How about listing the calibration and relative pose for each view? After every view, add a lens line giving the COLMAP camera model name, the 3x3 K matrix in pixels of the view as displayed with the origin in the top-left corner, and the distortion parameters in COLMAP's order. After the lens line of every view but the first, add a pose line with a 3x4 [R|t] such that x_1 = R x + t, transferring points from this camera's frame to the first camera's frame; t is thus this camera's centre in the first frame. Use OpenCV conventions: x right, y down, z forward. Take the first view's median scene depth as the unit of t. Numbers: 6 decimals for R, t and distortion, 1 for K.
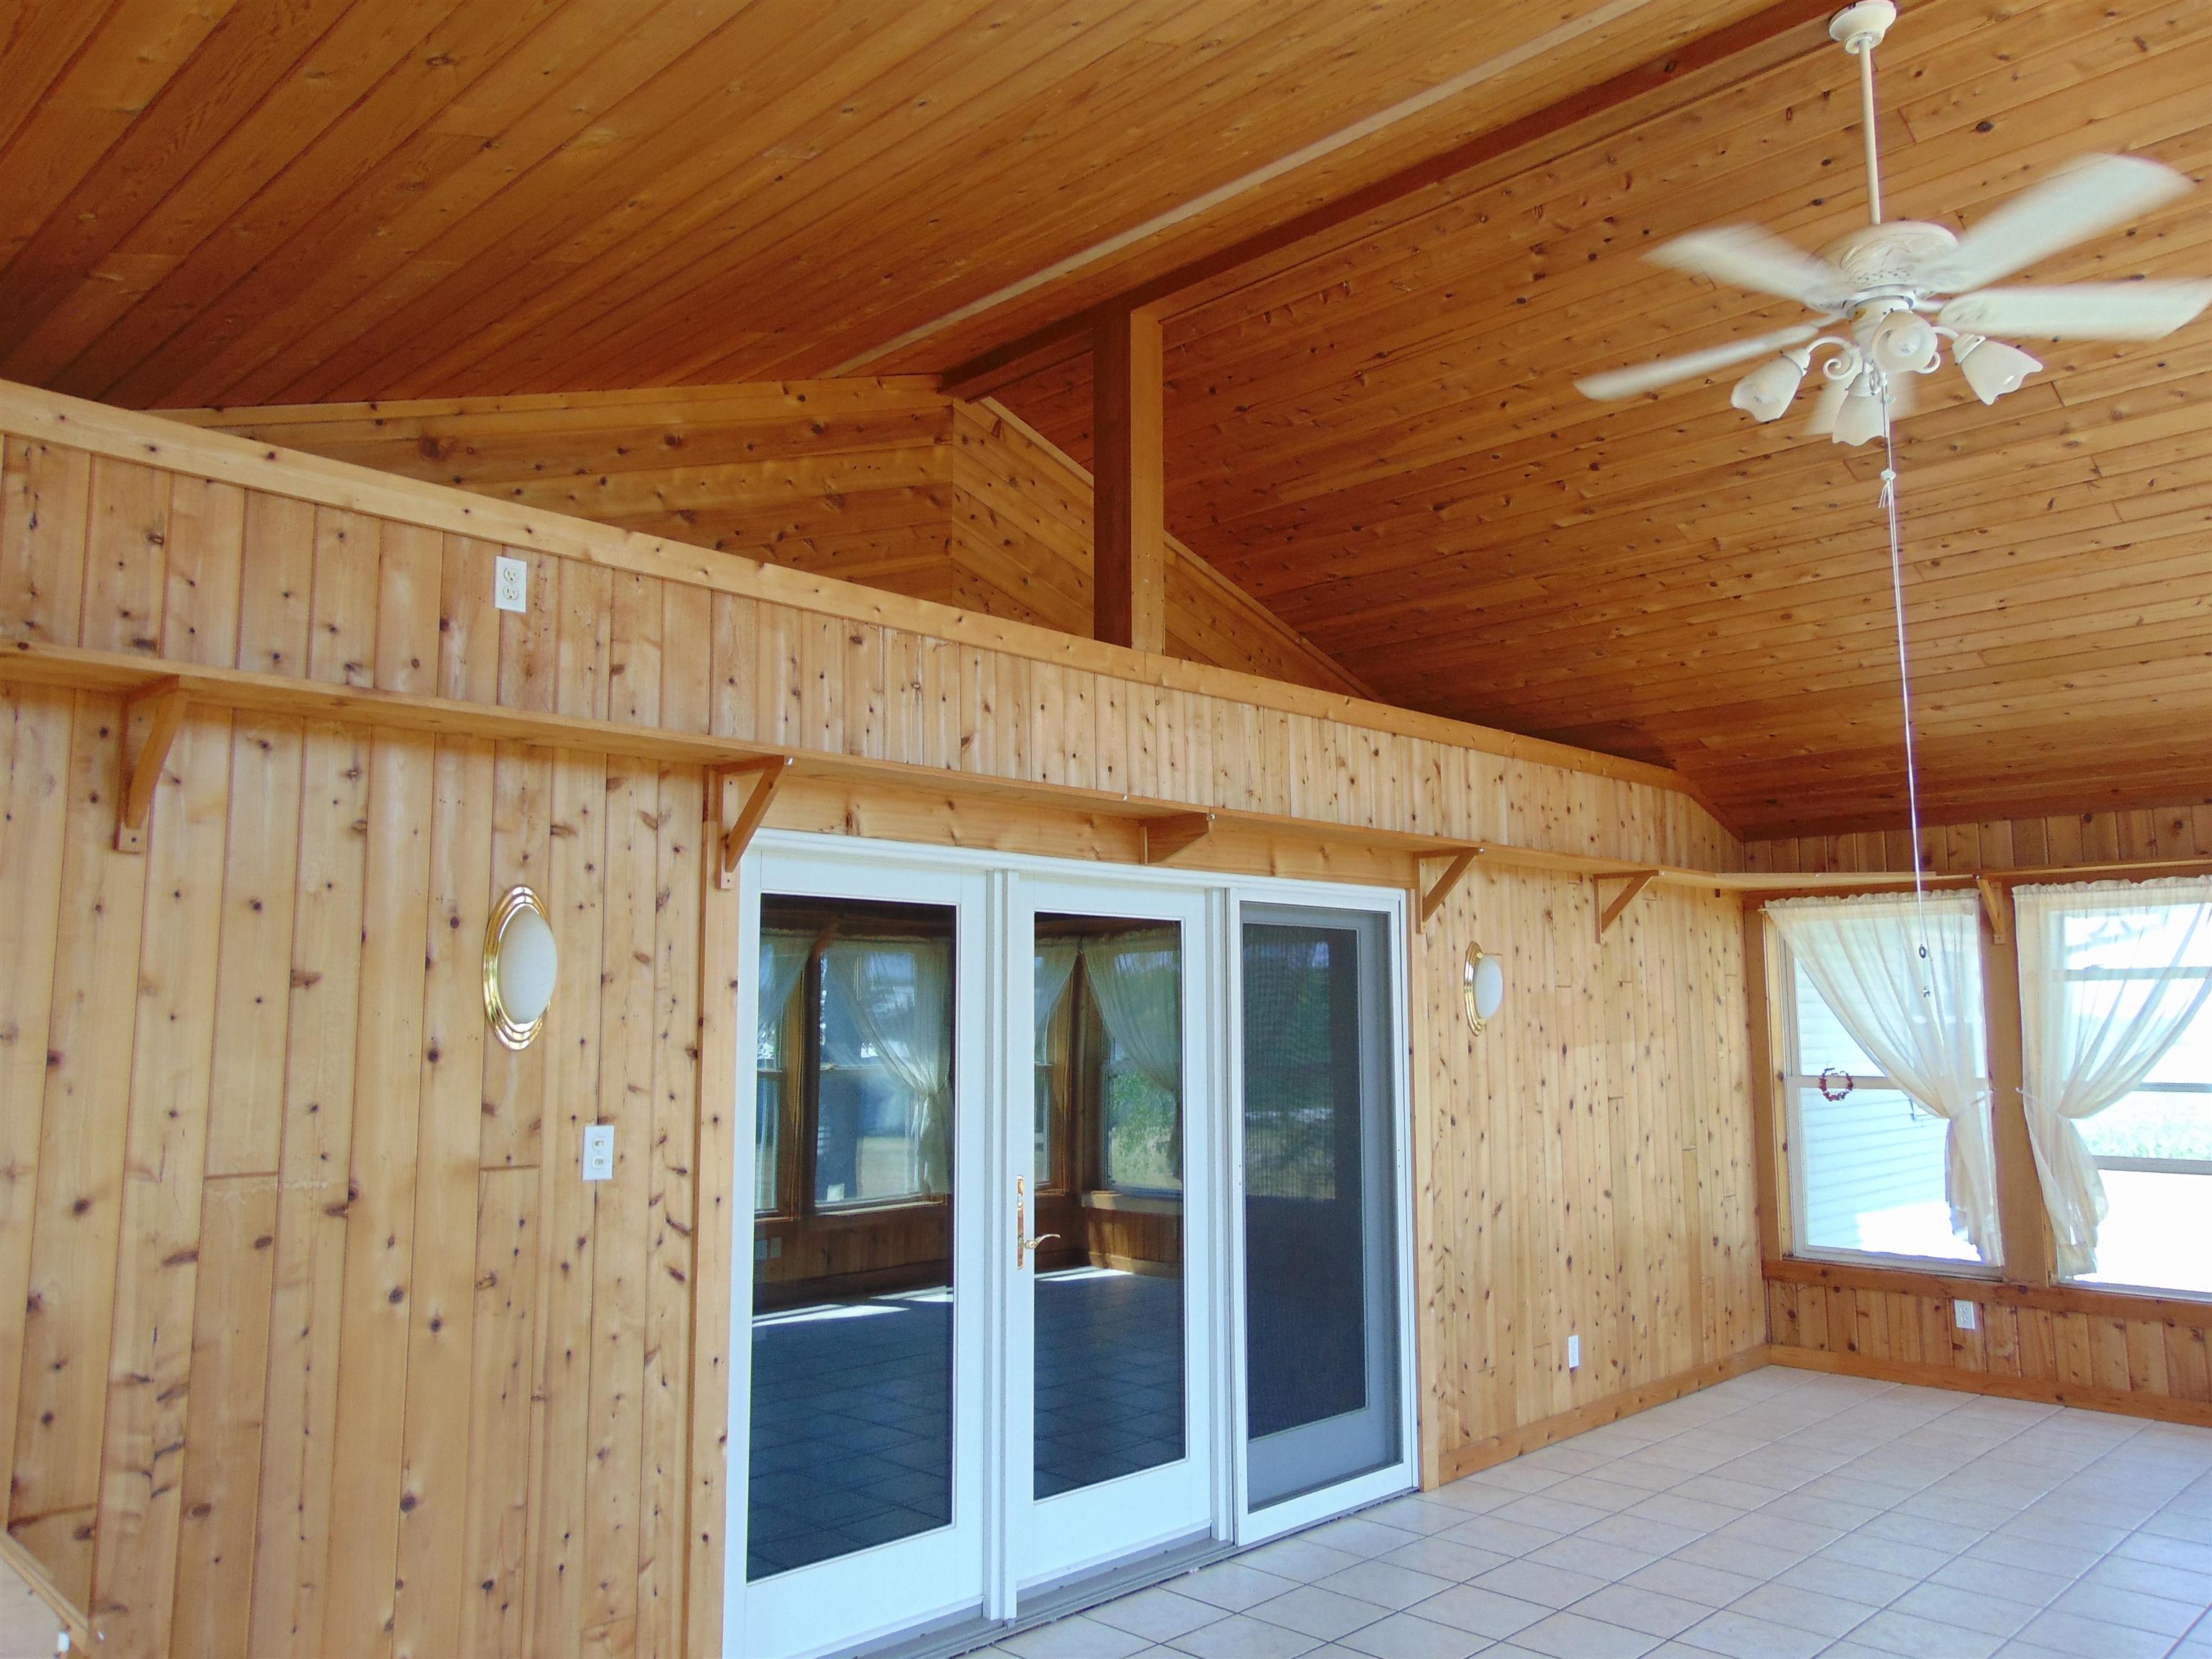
lens RADIAL K [[1661.7, 0, 1108.1], [0, 1661.7, 837.9], [0, 0, 1]] dist [-0.003224, 0.039285]
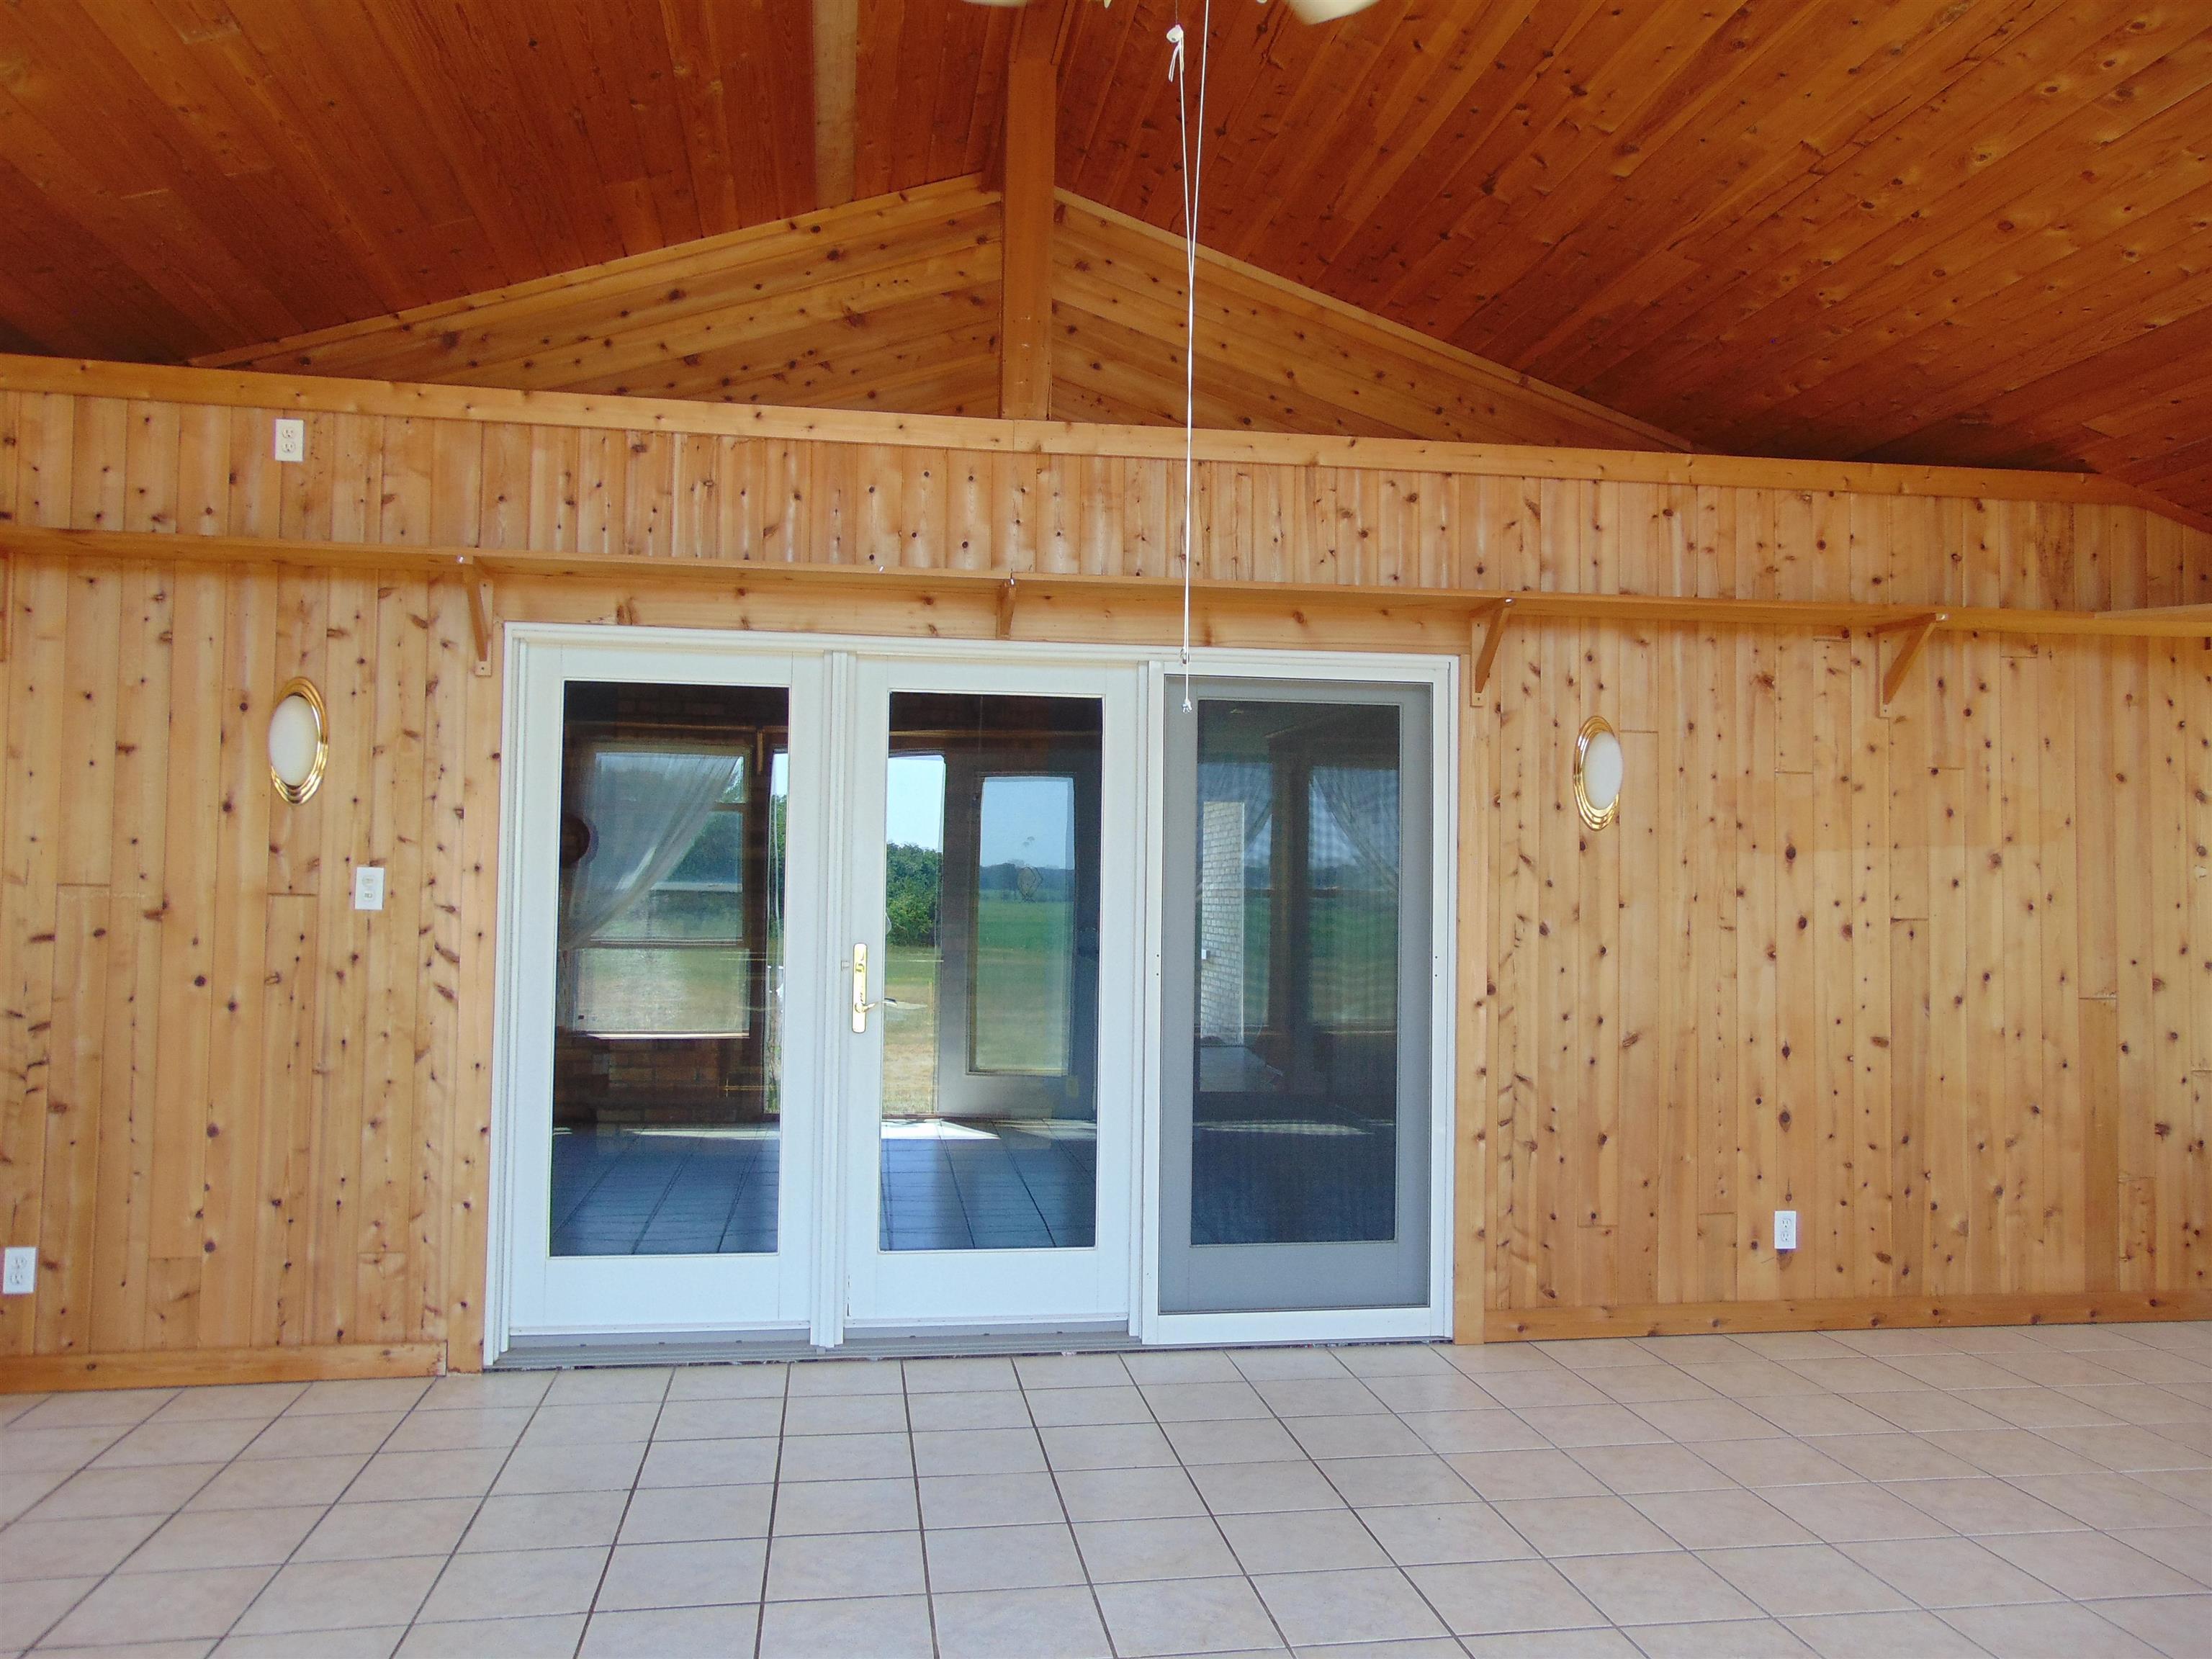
lens RADIAL K [[1661.7, 0, 1104.6], [0, 1661.7, 828.7], [0, 0, 1]] dist [-0.003224, 0.039285]
pose [[0.798526, -0.005569, -0.601935, 0.678218], [0.050068, 0.997107, 0.057195, 0.076277], [0.599875, -0.075809, 0.796494, 0.255642]]
